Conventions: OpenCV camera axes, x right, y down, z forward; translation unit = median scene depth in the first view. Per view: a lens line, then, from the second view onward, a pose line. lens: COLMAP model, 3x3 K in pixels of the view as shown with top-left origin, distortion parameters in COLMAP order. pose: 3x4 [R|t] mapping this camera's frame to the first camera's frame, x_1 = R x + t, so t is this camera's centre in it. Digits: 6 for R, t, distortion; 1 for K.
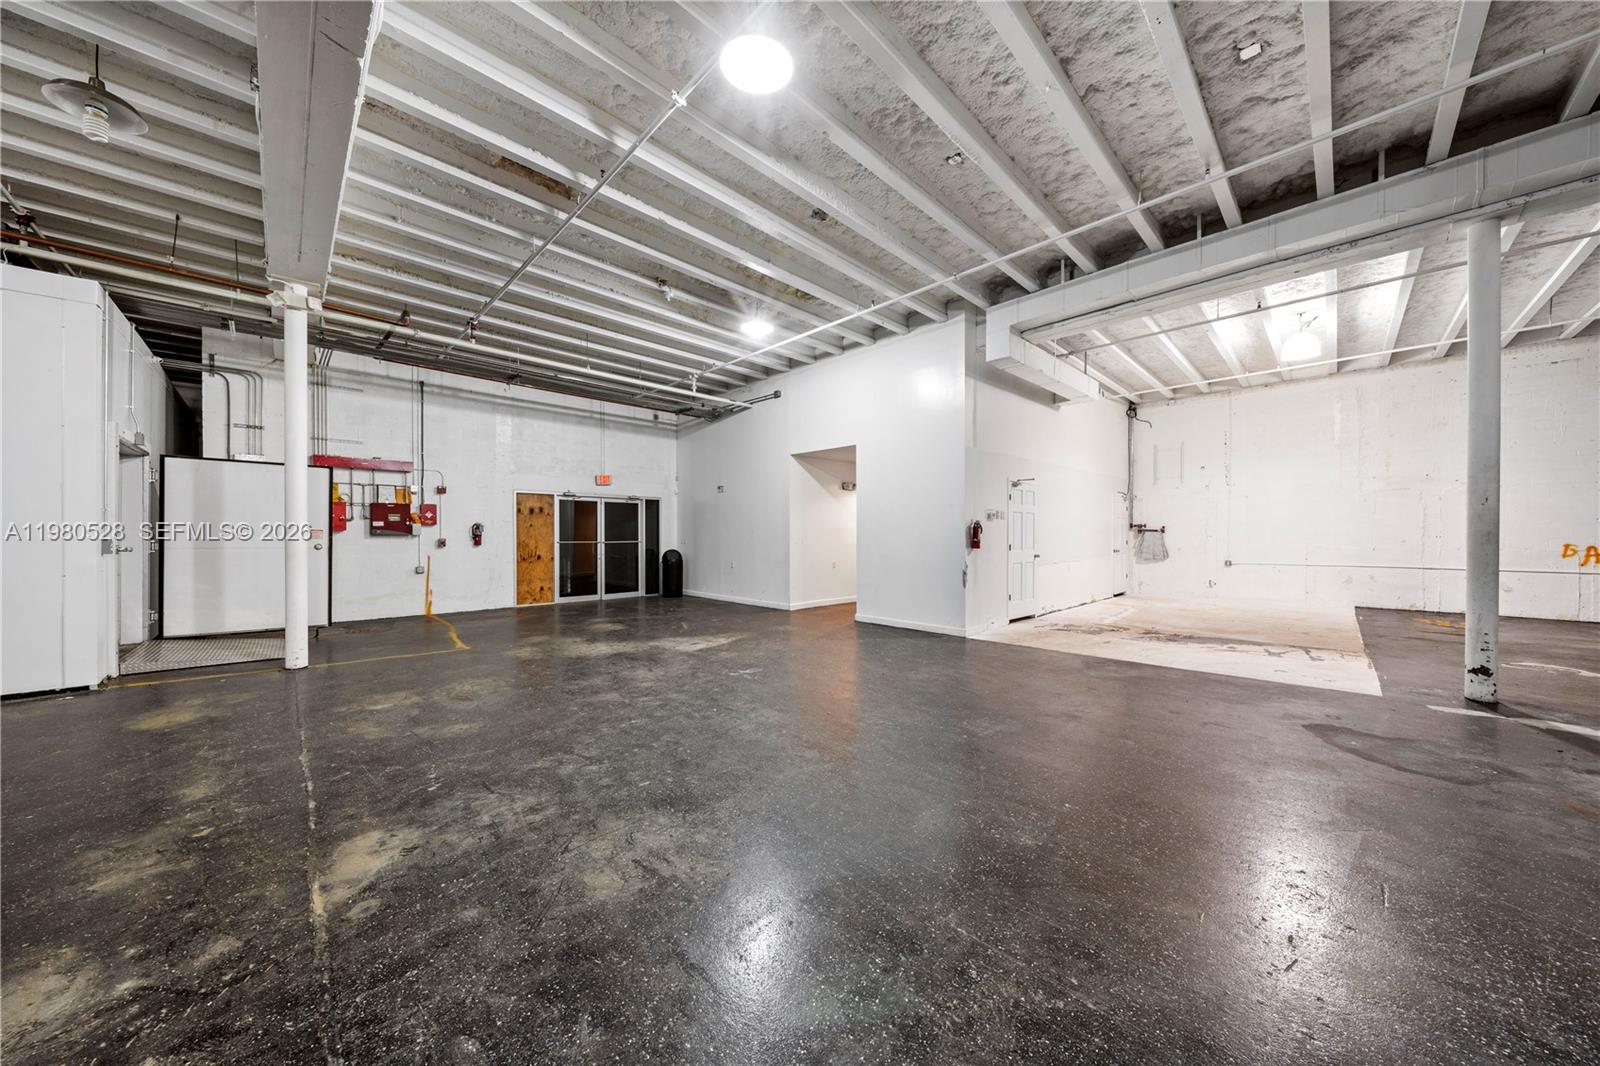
lens RADIAL K [[544.4, 0, 804.1], [0, 544.4, 537.6], [0, 0, 1]] dist [-0.008296, 0.000282]
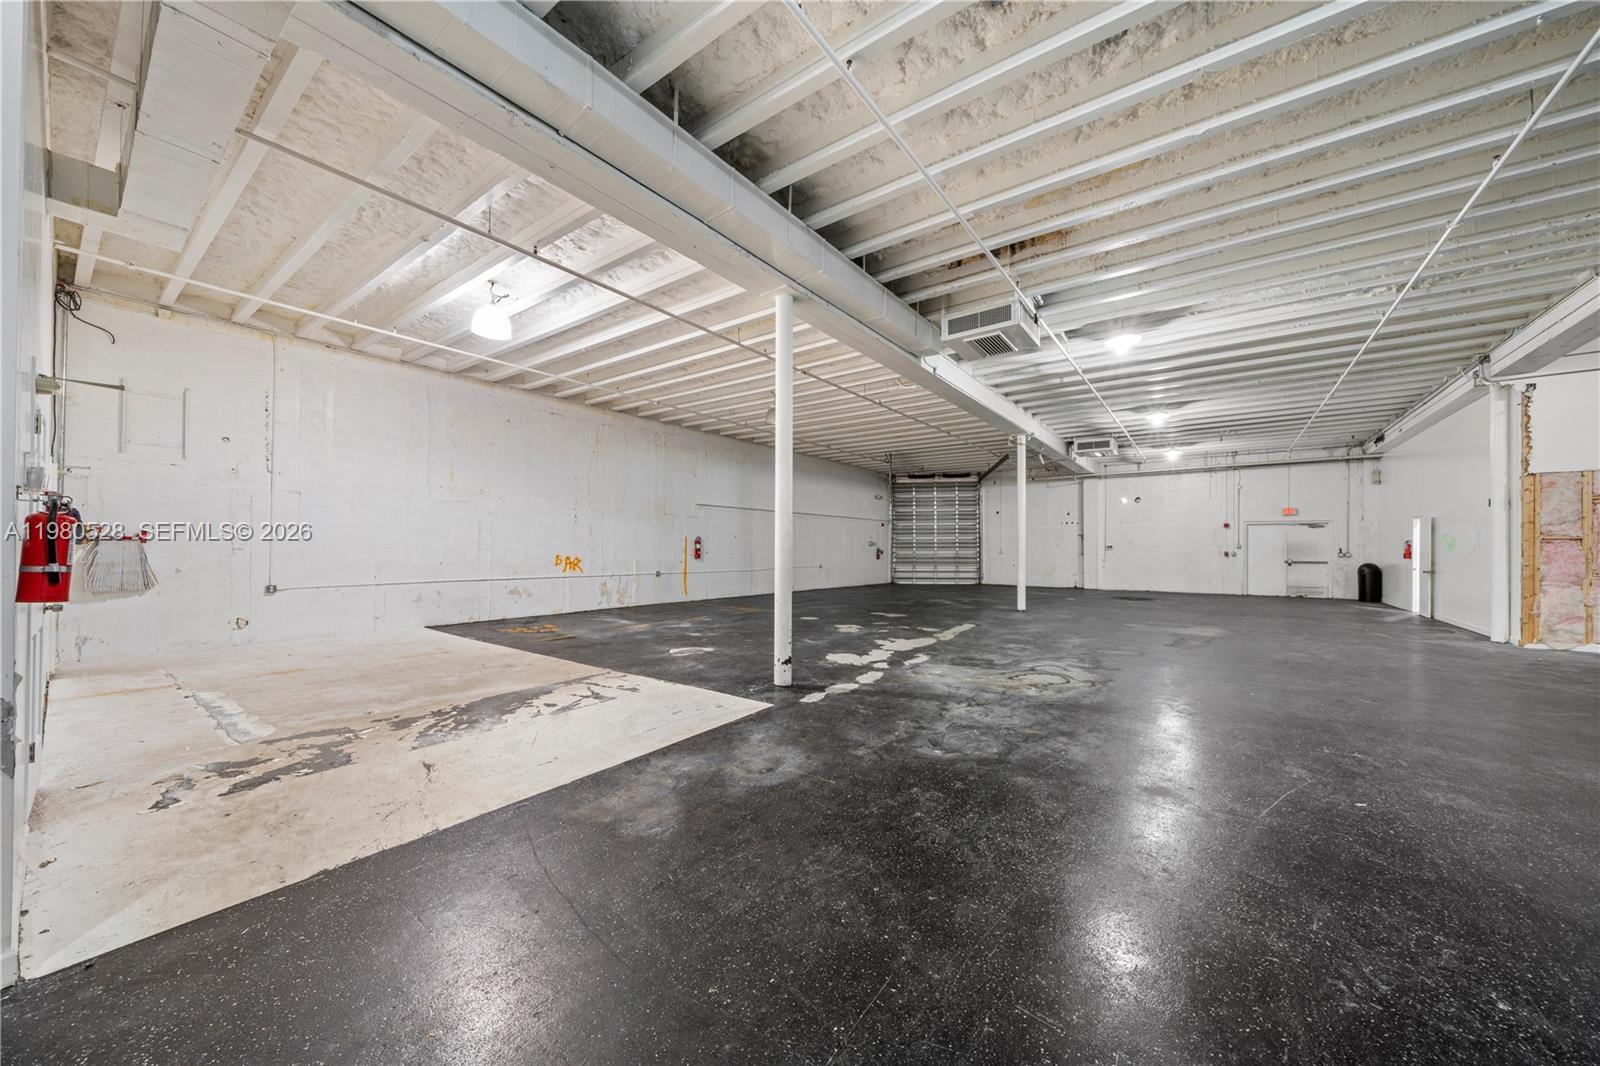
lens RADIAL K [[551.8, 0, 804.0], [0, 551.8, 548.4], [0, 0, 1]] dist [-0.005056, 0.000091]
pose [[-0.164914, 0.001278, 0.986307, 0.007171], [0.000119, 0.999999, -0.001276, -0.002425], [-0.986308, -0.000093, -0.164914, 0.562231]]
